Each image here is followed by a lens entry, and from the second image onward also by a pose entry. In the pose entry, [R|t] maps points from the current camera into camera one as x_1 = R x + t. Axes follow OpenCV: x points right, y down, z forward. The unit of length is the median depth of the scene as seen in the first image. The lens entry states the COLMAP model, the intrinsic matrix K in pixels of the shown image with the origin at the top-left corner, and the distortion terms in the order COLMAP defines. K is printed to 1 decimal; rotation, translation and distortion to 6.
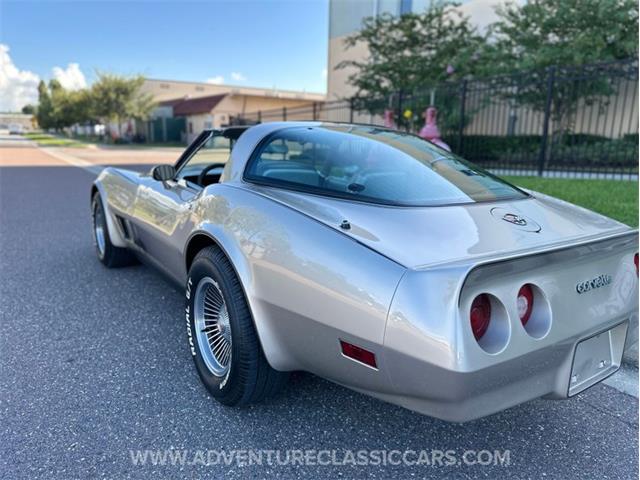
lens RADIAL K [[453.6, 0, 316.5], [0, 453.6, 238.5], [0, 0, 1]] dist [0.044142, -0.068205]
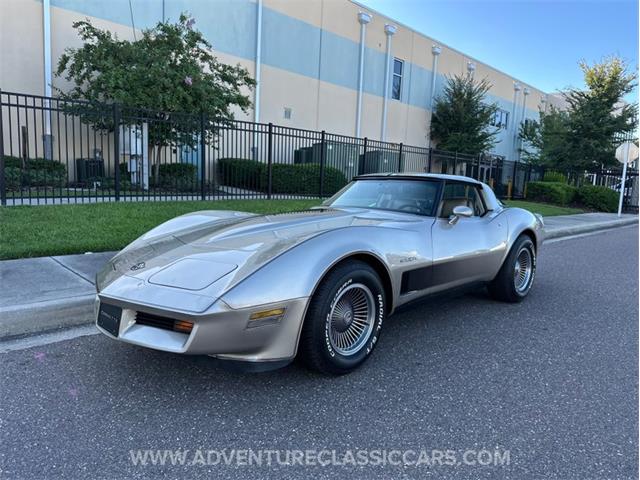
lens RADIAL K [[453.6, 0, 316.5], [0, 453.6, 238.5], [0, 0, 1]] dist [0.044142, -0.068205]
pose [[-0.186089, -0.143133, 0.972051, -0.116199], [0.168867, 0.969951, 0.175152, -0.027567], [-0.967913, 0.196741, -0.156326, 0.120750]]
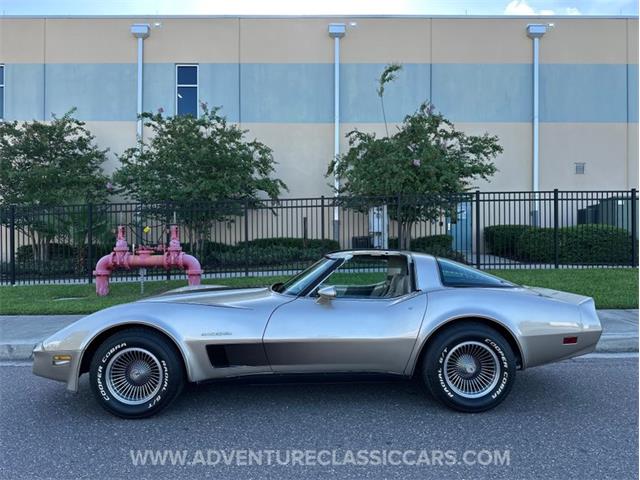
lens RADIAL K [[450.0, 0, 319.3], [0, 450.0, 238.9], [0, 0, 1]] dist [0.079760, -0.132163]
pose [[0.557609, -0.011647, 0.830022, -0.104516], [0.194820, 0.973810, -0.117216, -0.010739], [-0.806918, 0.227066, 0.545275, 0.021004]]
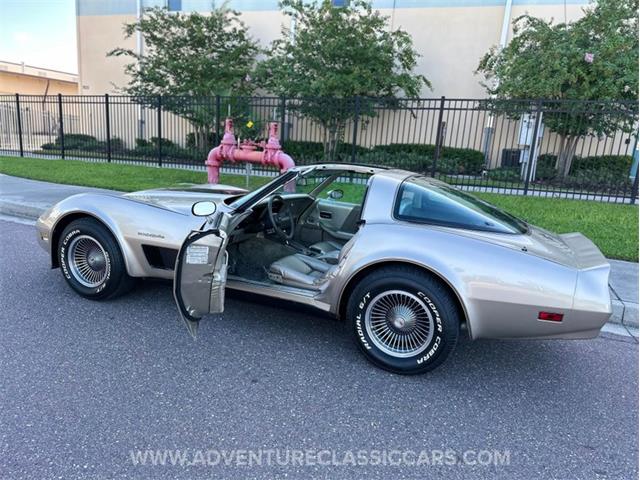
lens RADIAL K [[454.1, 0, 326.1], [0, 454.1, 238.0], [0, 0, 1]] dist [0.087900, -0.136318]
pose [[0.830714, -0.073344, 0.551847, -0.061624], [0.062681, 0.997303, 0.038193, -0.007451], [-0.553160, 0.002863, 0.833070, -0.003275]]
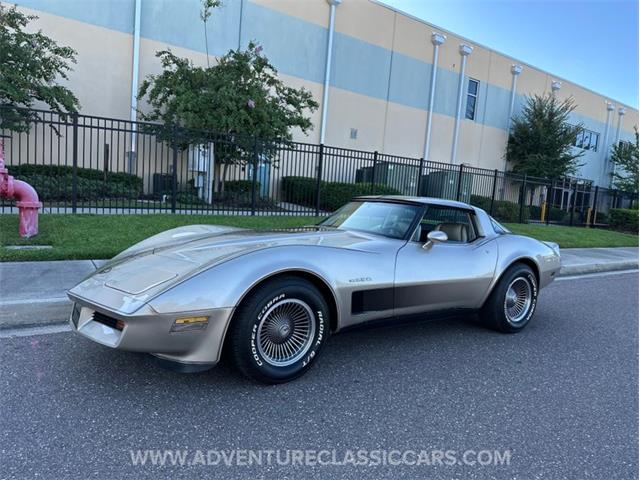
lens RADIAL K [[450.0, 0, 319.3], [0, 450.0, 238.9], [0, 0, 1]] dist [0.079760, -0.132163]
pose [[-0.011835, -0.111333, 0.993713, -0.123264], [0.144800, 0.983117, 0.111870, -0.024909], [-0.989390, 0.145213, 0.004486, 0.098724]]
